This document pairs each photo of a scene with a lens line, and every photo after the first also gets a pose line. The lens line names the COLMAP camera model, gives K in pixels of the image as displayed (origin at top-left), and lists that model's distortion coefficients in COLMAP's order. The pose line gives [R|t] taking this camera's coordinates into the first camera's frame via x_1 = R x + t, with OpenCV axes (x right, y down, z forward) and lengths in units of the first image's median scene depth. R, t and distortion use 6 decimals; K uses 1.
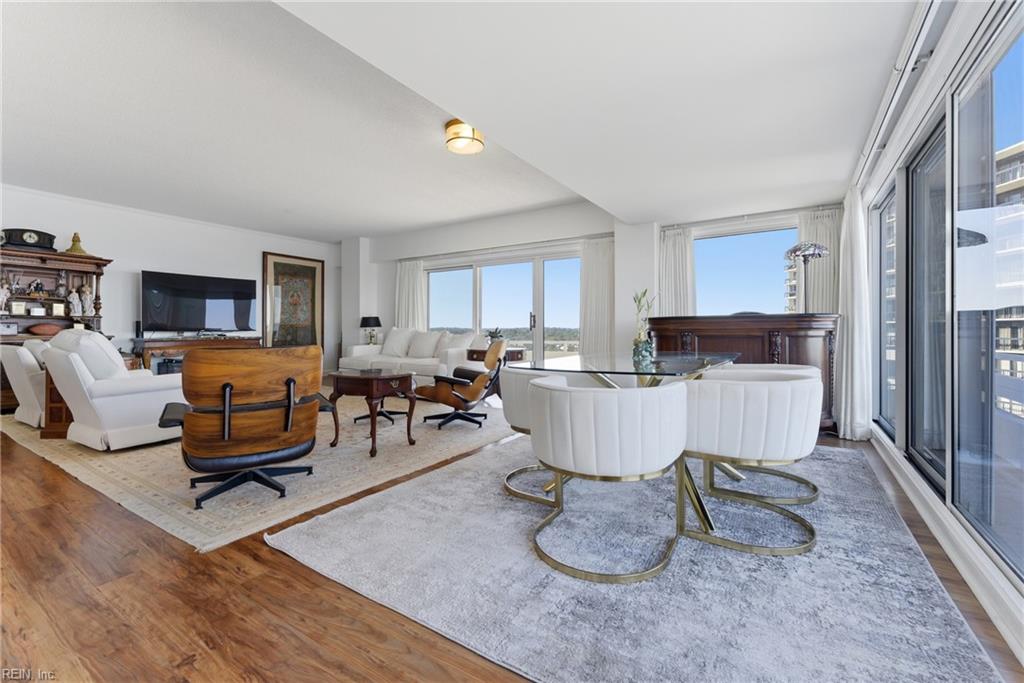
lens RADIAL K [[420.2, 0, 509.5], [0, 420.2, 335.2], [0, 0, 1]] dist [-0.004448, 0.000057]
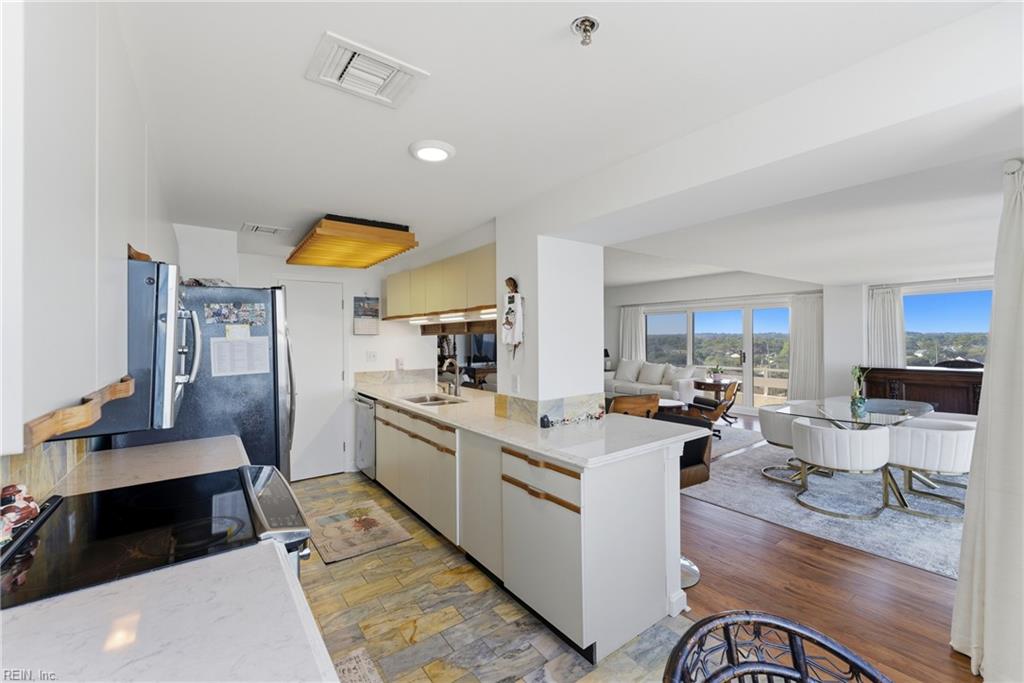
lens RADIAL K [[420.2, 0, 509.5], [0, 420.2, 335.2], [0, 0, 1]] dist [-0.004448, 0.000057]
pose [[0.935389, -0.006262, -0.353566, -0.416104], [0.001839, 0.999916, -0.012842, -0.227774], [0.353617, 0.011362, 0.935321, -1.126520]]
